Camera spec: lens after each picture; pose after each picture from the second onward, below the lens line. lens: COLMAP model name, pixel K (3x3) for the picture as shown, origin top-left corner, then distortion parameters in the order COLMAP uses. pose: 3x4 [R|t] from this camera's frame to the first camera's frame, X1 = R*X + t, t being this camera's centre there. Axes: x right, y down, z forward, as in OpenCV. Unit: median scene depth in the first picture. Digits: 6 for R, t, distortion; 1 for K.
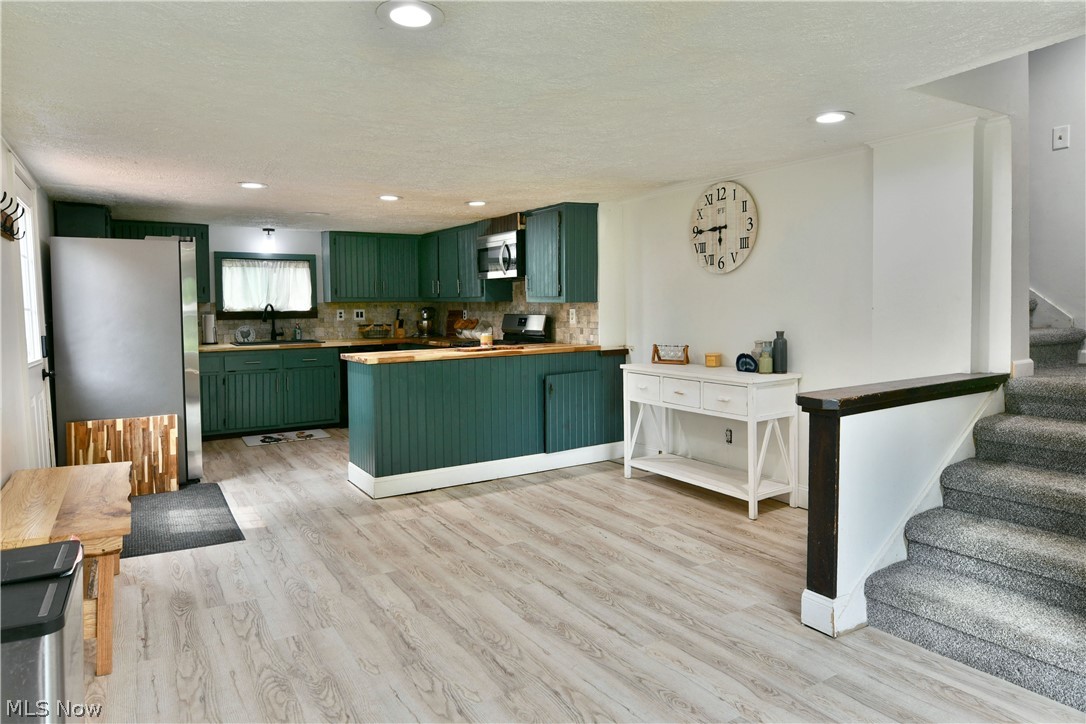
lens RADIAL K [[662.3, 0, 535.1], [0, 662.3, 339.8], [0, 0, 1]] dist [-0.010672, -0.008693]
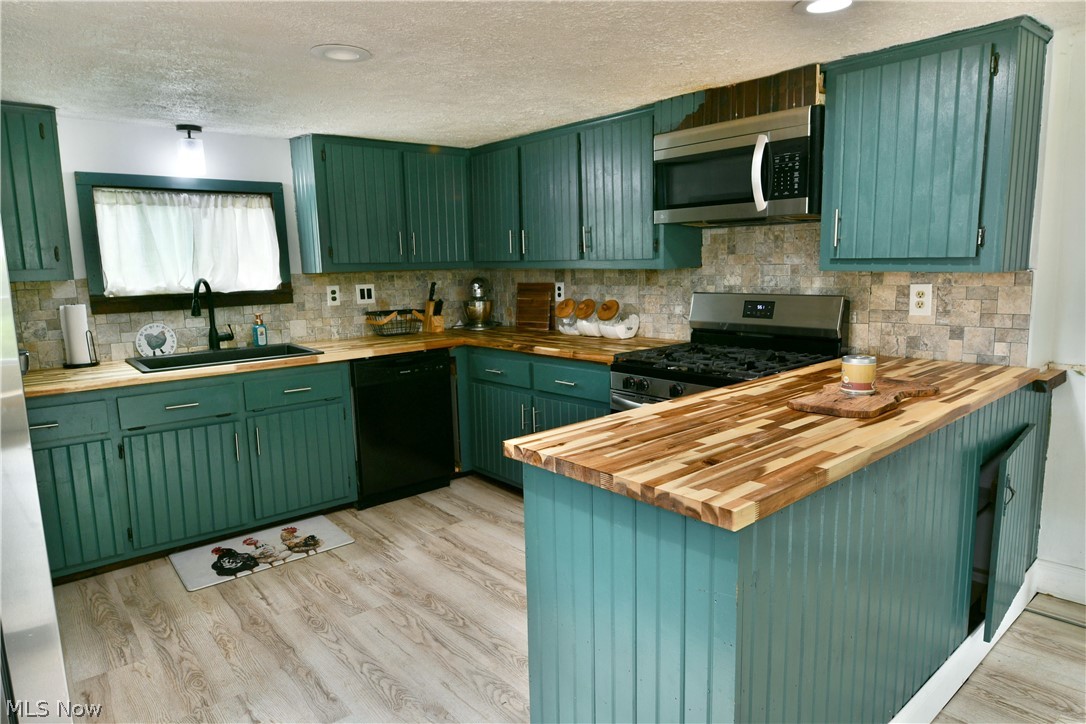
lens RADIAL K [[662.3, 0, 530.2], [0, 662.3, 366.9], [0, 0, 1]] dist [-0.010672, -0.008693]
pose [[0.990743, -0.036063, 0.130872, -0.243354], [0.022495, 0.994353, 0.103709, -0.037668], [-0.133873, -0.099805, 0.985960, 0.508237]]
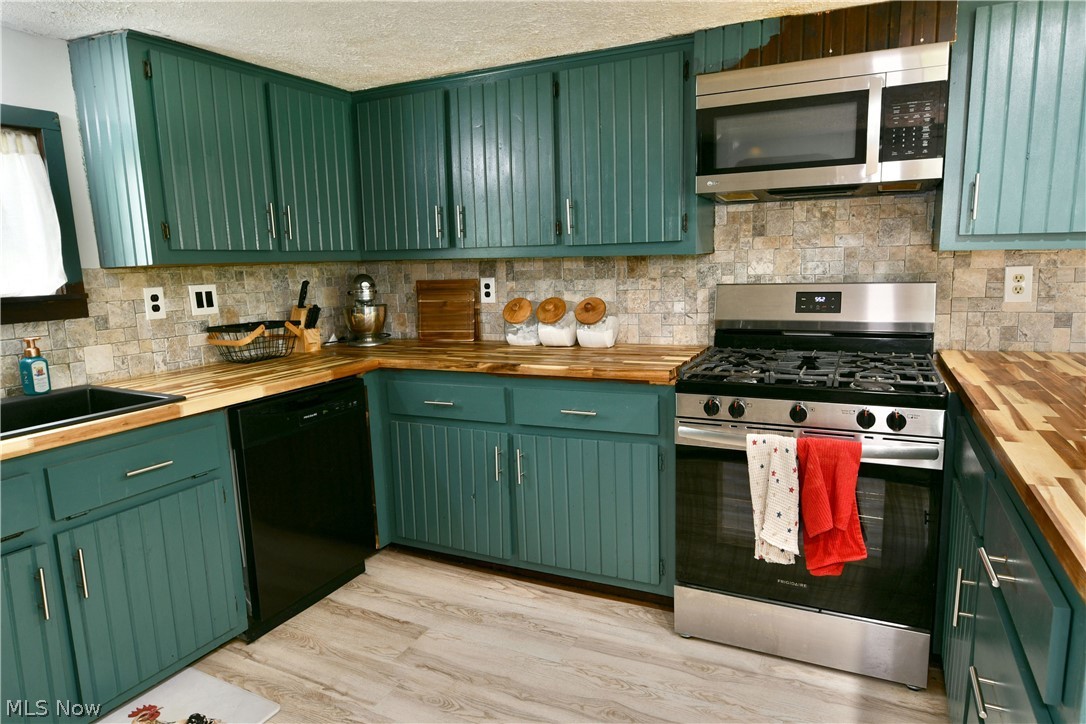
lens RADIAL K [[662.3, 0, 536.4], [0, 662.3, 365.4], [0, 0, 1]] dist [-0.010672, -0.008693]
pose [[0.852071, -0.097175, 0.514327, -0.359264], [0.048540, 0.993051, 0.107208, -0.038384], [-0.521171, -0.066383, 0.850867, 0.711396]]
